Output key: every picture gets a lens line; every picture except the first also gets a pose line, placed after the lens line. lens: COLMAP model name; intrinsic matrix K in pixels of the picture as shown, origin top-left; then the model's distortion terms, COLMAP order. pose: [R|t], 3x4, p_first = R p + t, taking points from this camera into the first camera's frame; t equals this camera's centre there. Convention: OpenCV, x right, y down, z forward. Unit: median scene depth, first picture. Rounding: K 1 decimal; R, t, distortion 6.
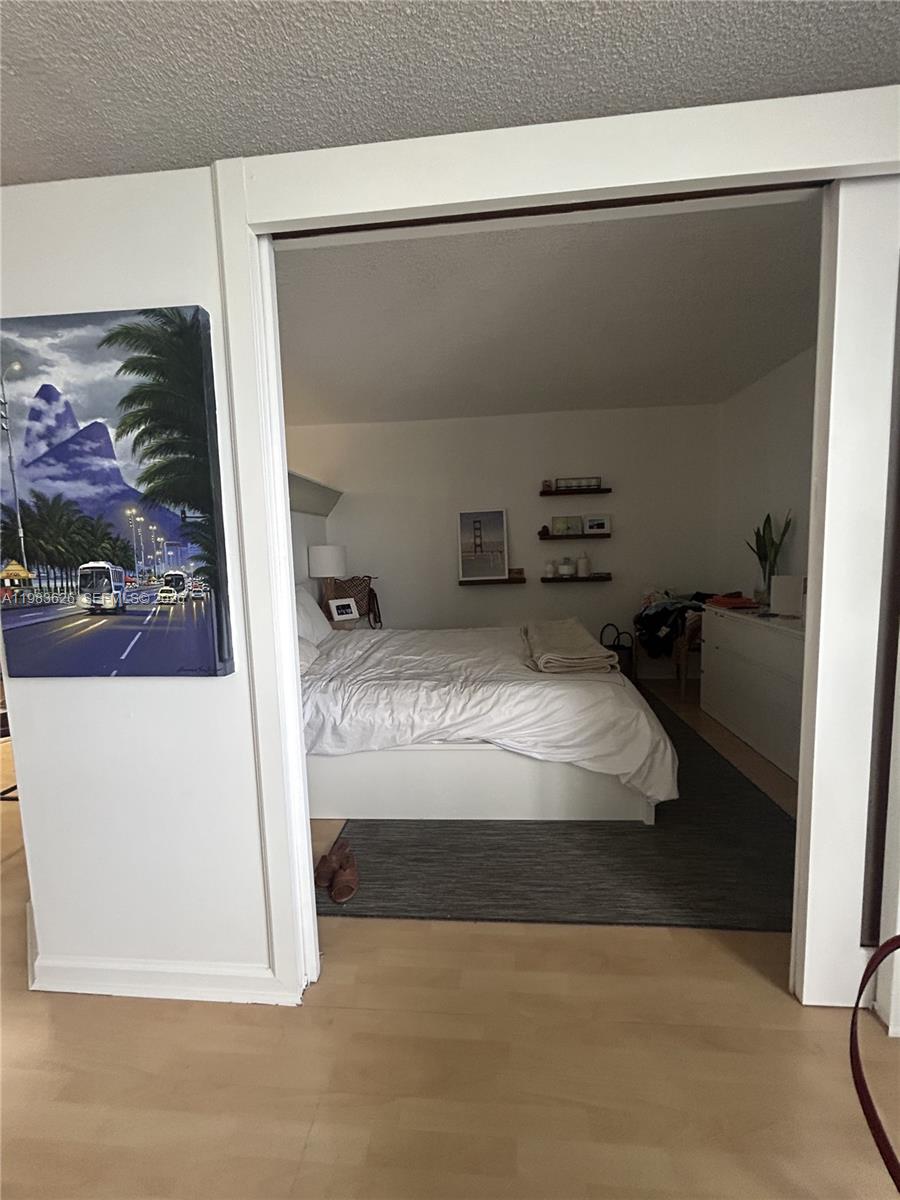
lens RADIAL K [[483.8, 0, 450.0], [0, 483.8, 602.5], [0, 0, 1]] dist [-0.000860, 0.001004]
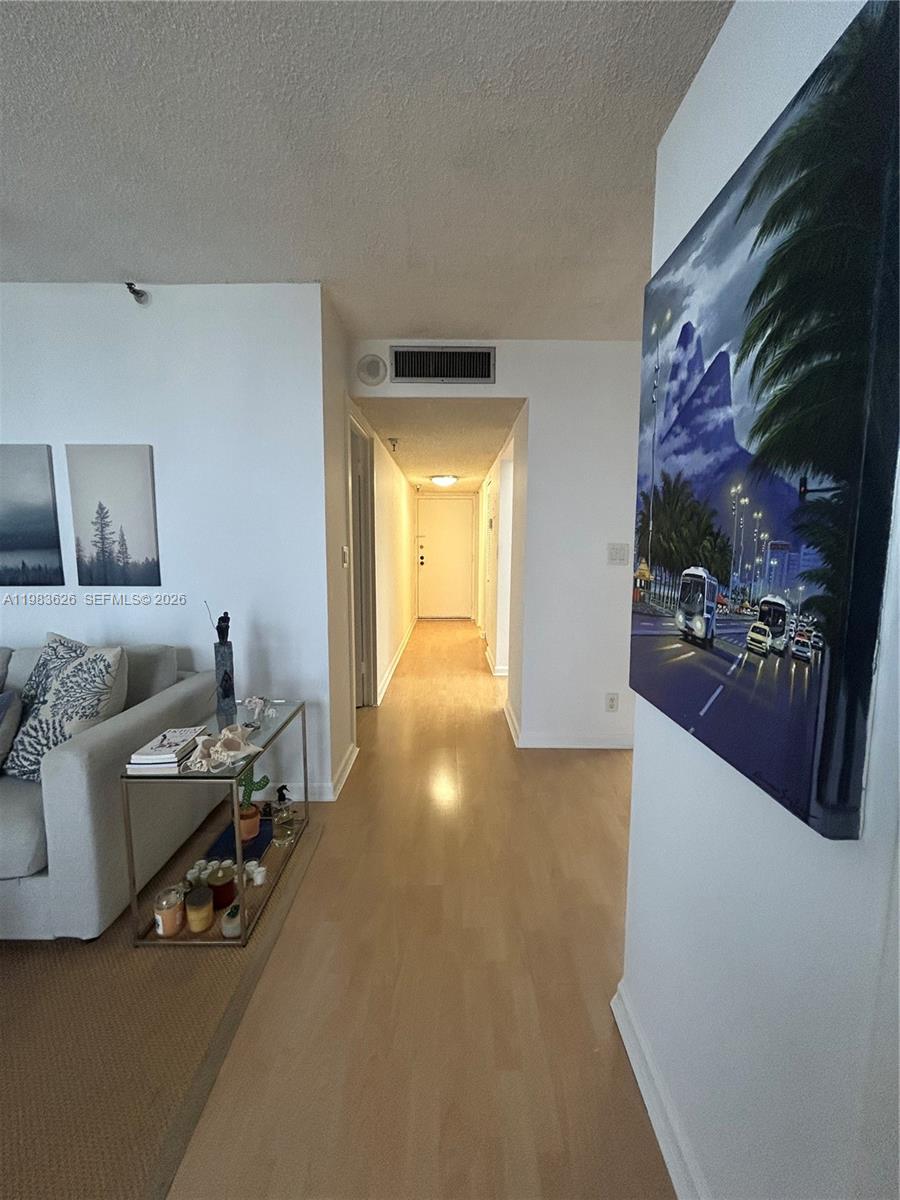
lens RADIAL K [[483.8, 0, 447.0], [0, 483.8, 599.7], [0, 0, 1]] dist [-0.000860, 0.001004]
pose [[0.077556, 0.142727, -0.986719, -0.075404], [-0.113530, 0.984526, 0.133486, -0.091382], [0.990503, 0.101670, 0.092560, 0.597963]]
